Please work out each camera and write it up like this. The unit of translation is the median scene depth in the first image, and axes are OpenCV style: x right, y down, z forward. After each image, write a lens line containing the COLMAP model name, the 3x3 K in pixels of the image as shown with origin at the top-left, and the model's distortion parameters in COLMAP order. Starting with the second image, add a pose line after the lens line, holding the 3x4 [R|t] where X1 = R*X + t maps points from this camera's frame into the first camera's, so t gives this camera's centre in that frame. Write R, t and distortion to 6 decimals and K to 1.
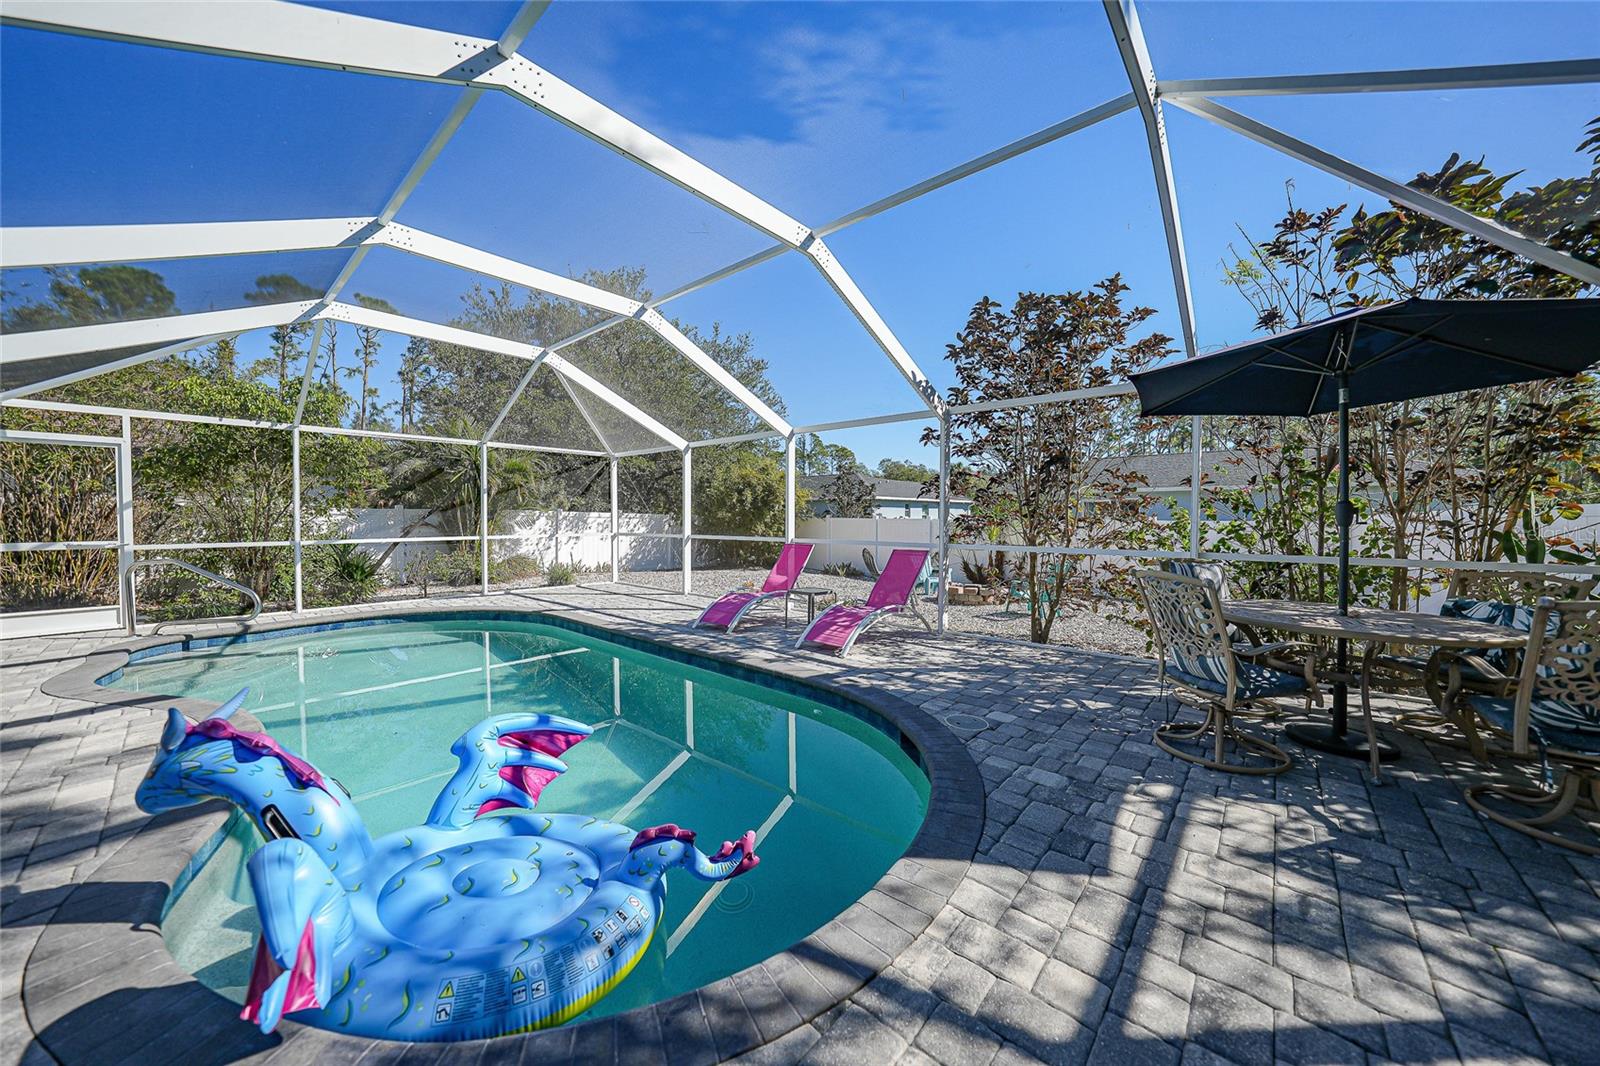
lens RADIAL K [[556.8, 0, 801.8], [0, 556.8, 530.0], [0, 0, 1]] dist [-0.021124, 0.004839]
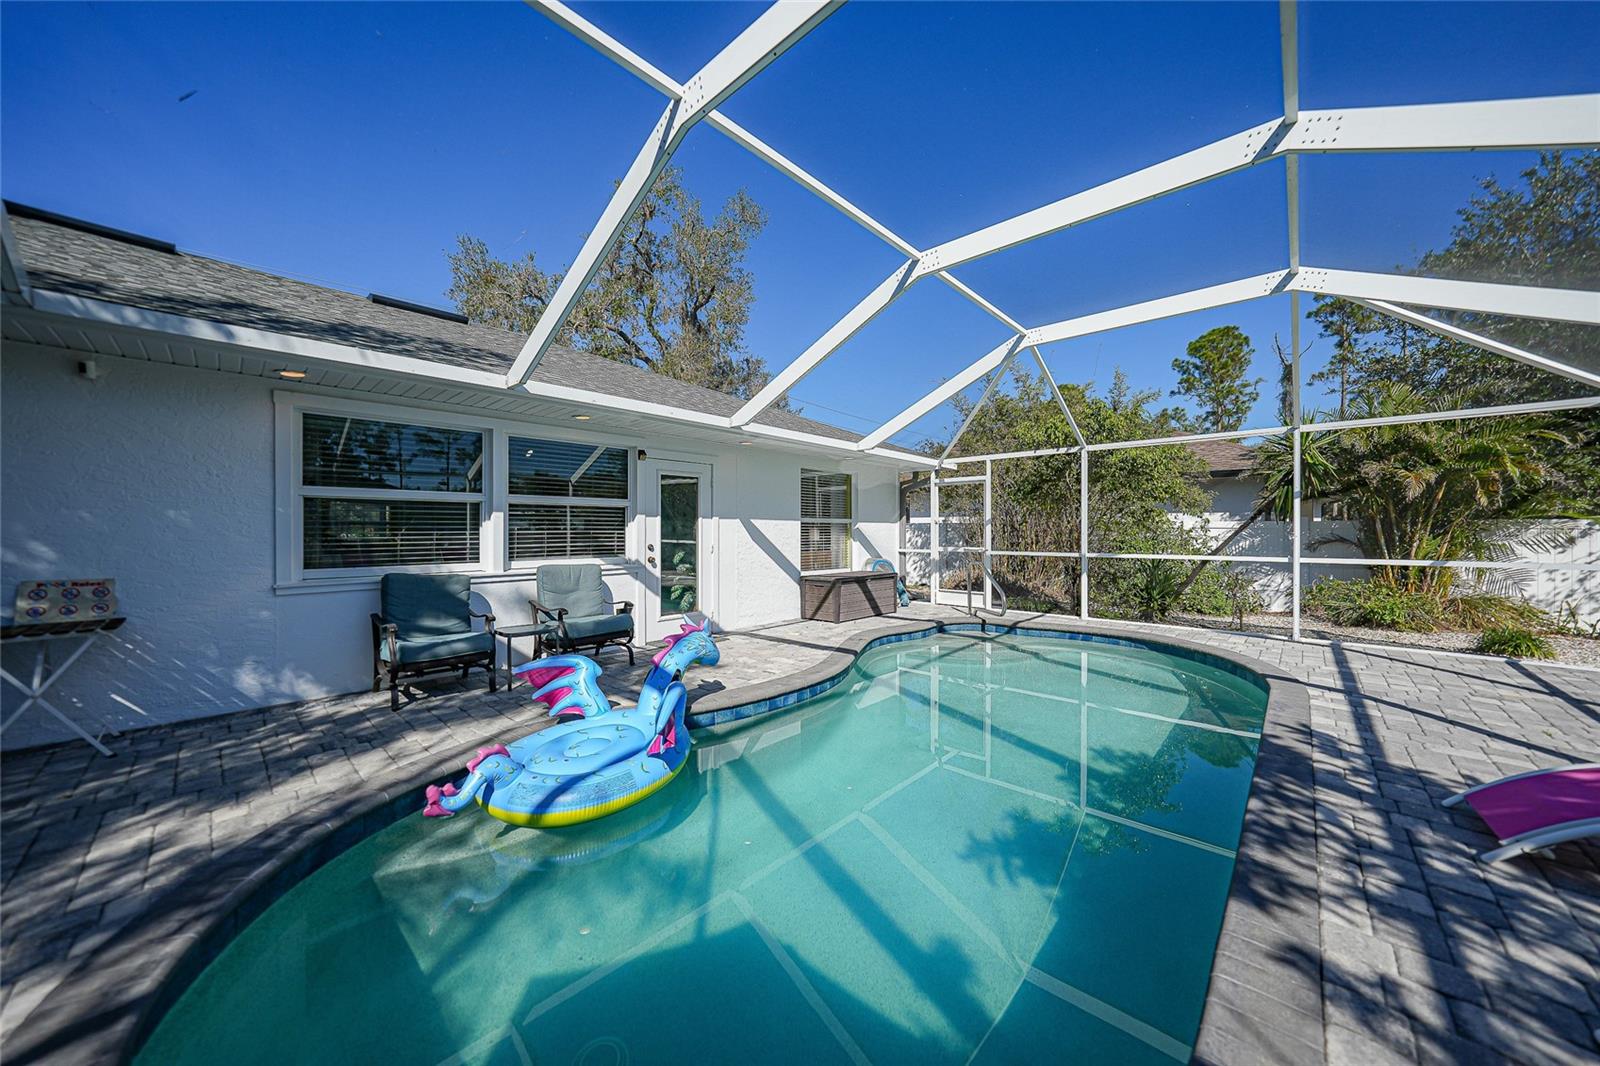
lens RADIAL K [[556.8, 0, 801.3], [0, 556.8, 530.2], [0, 0, 1]] dist [-0.021124, 0.004839]
pose [[-0.023080, 0.000140, -0.999734, 0.195251], [-0.024122, 0.999709, 0.000697, -0.013497], [0.999443, 0.024131, -0.023070, 0.486259]]
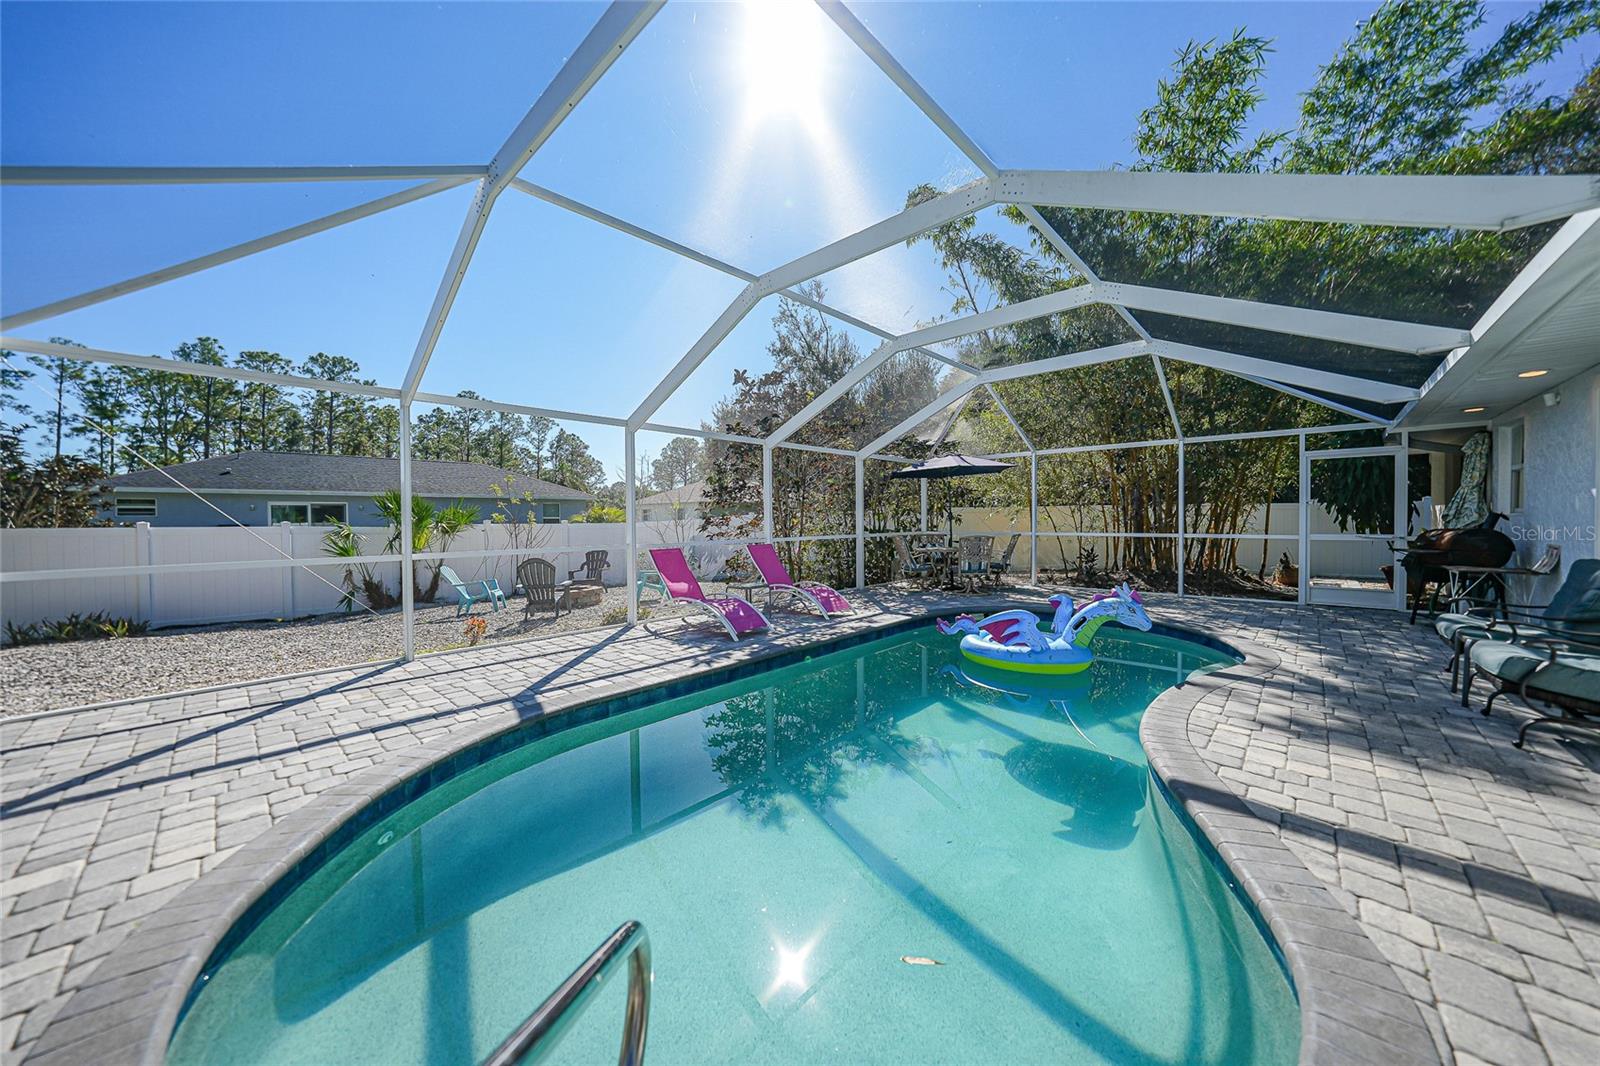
lens RADIAL K [[556.8, 0, 796.0], [0, 556.8, 526.3], [0, 0, 1]] dist [-0.021124, 0.004839]
pose [[0.029859, -0.015145, 0.999439, -1.000436], [0.034445, 0.999307, 0.014114, -0.020086], [-0.998960, 0.034004, 0.030360, 0.791318]]
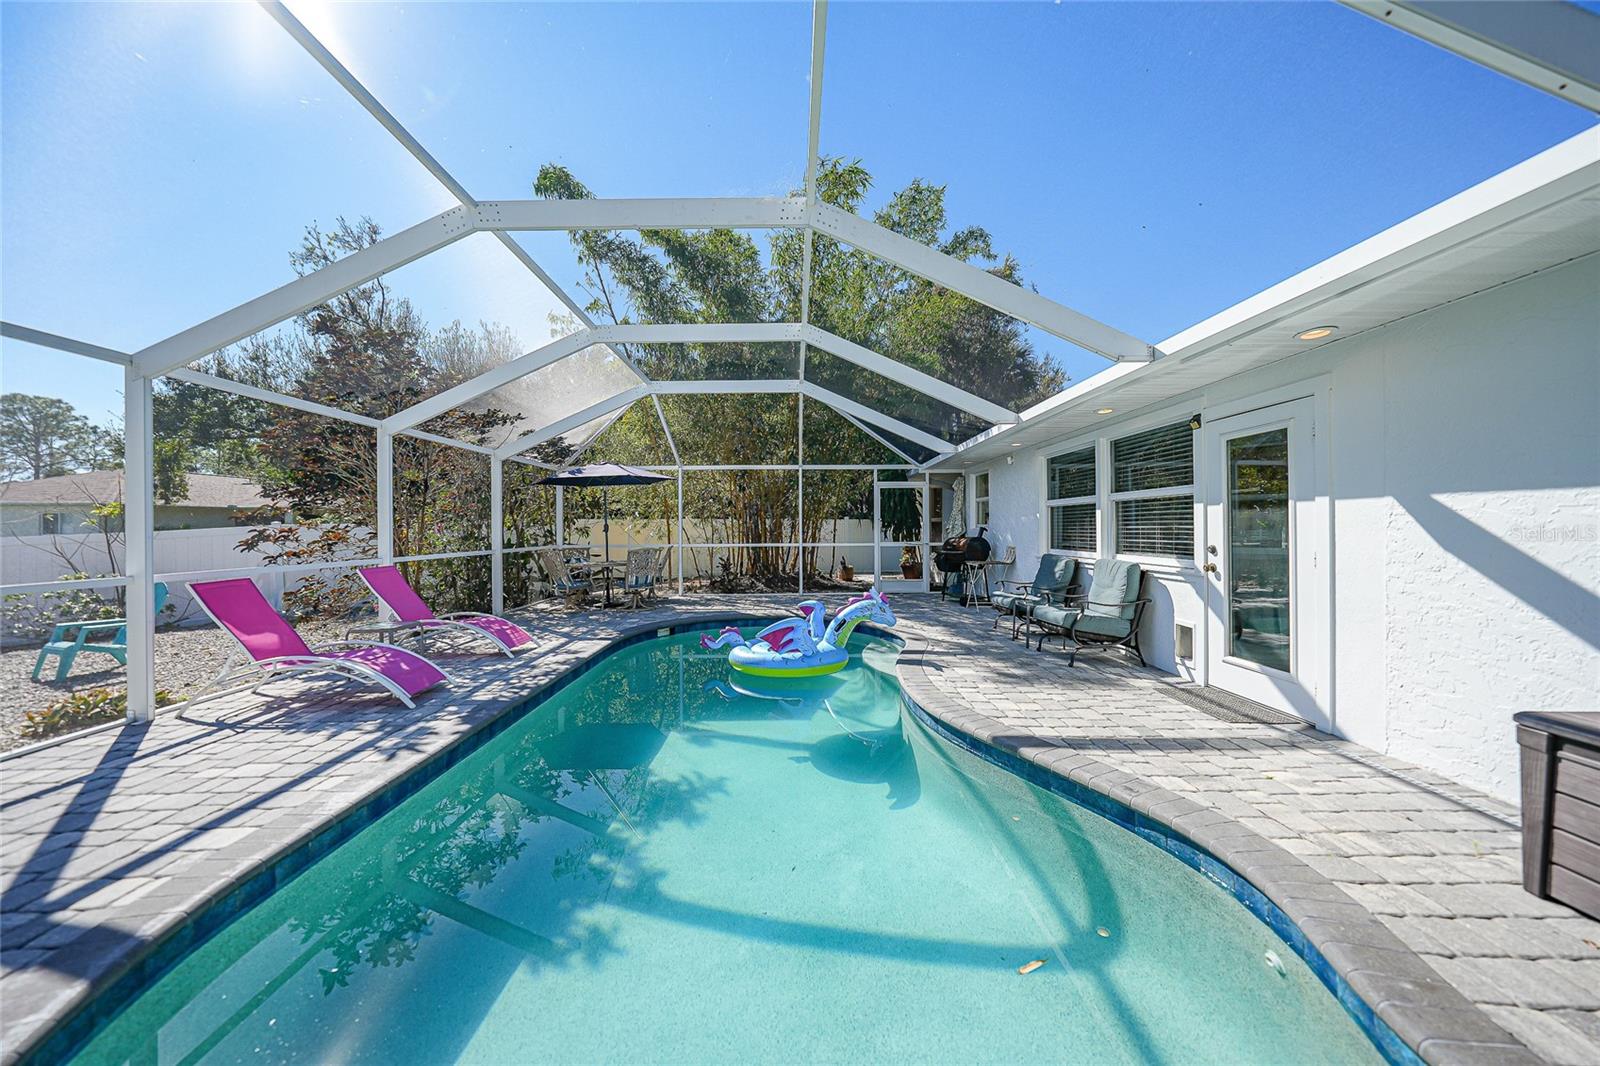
lens RADIAL K [[556.8, 0, 797.6], [0, 556.8, 527.8], [0, 0, 1]] dist [-0.021124, 0.004839]
pose [[-0.667296, 0.002533, 0.744788, -0.864672], [0.024346, 0.999534, 0.018414, -0.026387], [-0.744395, 0.030420, -0.667047, 0.990174]]
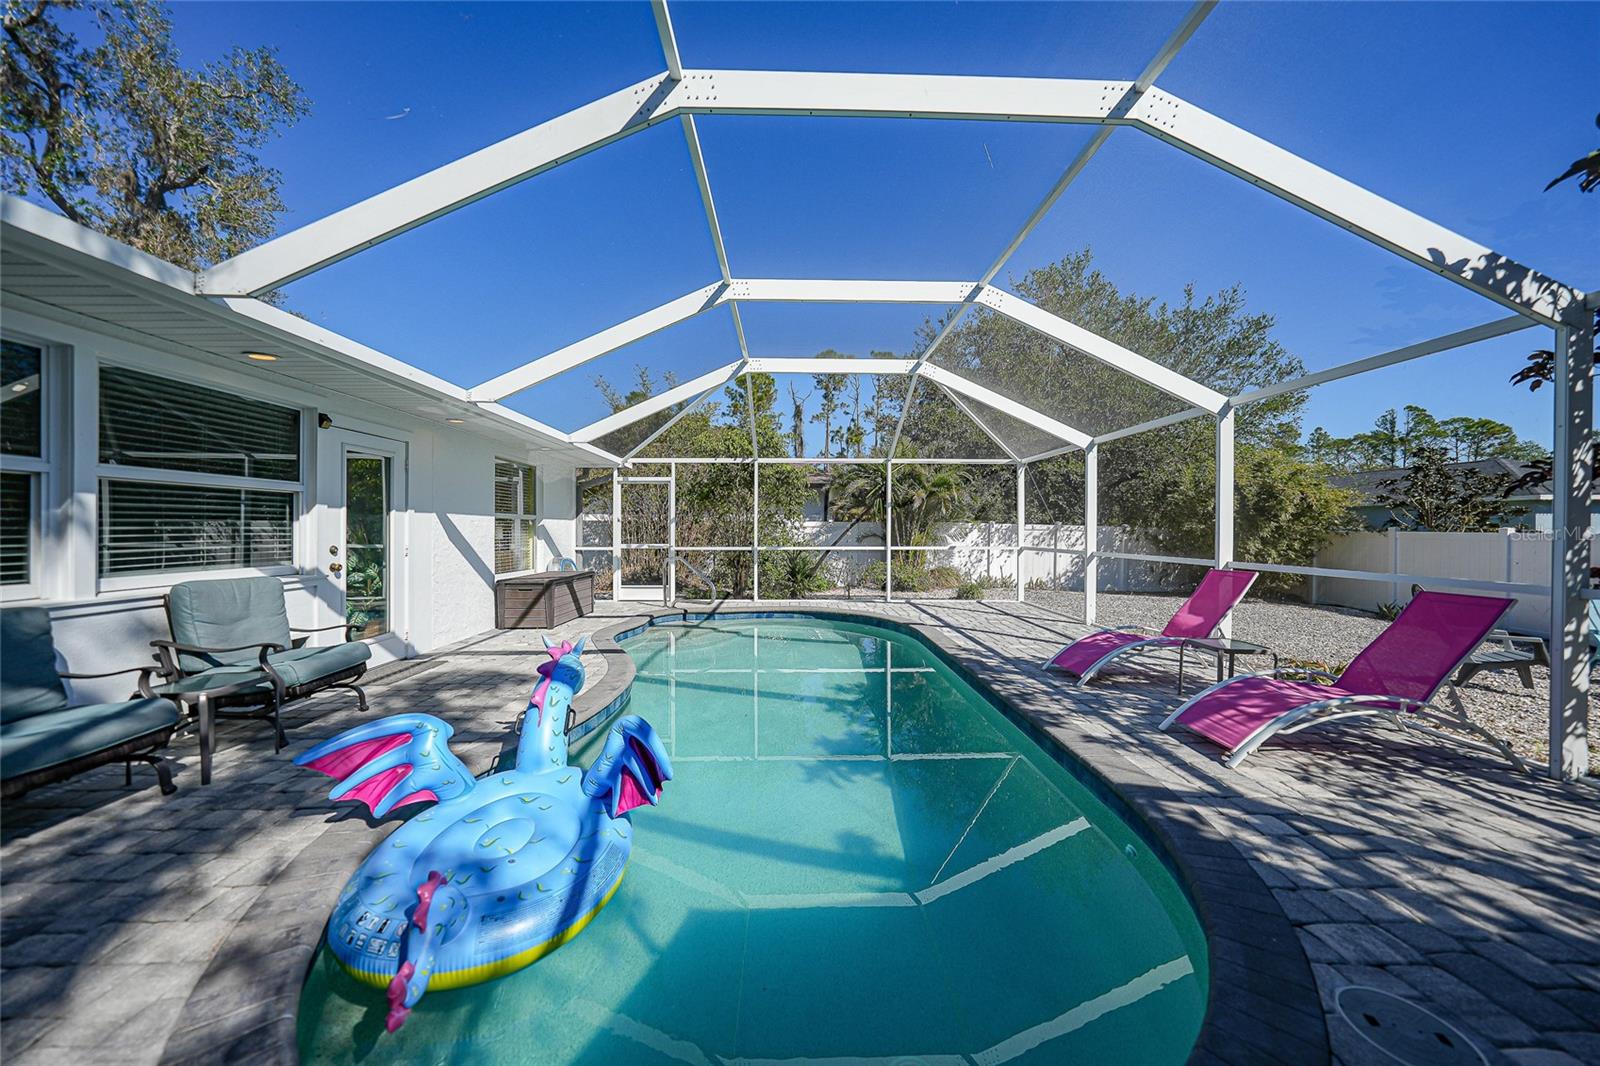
lens RADIAL K [[556.8, 0, 800.6], [0, 556.8, 528.4], [0, 0, 1]] dist [-0.021124, 0.004839]
pose [[0.673179, 0.001170, -0.739479, 0.141788], [-0.019844, 0.999667, -0.016483, -0.004607], [0.739213, 0.025771, 0.672978, 0.188753]]
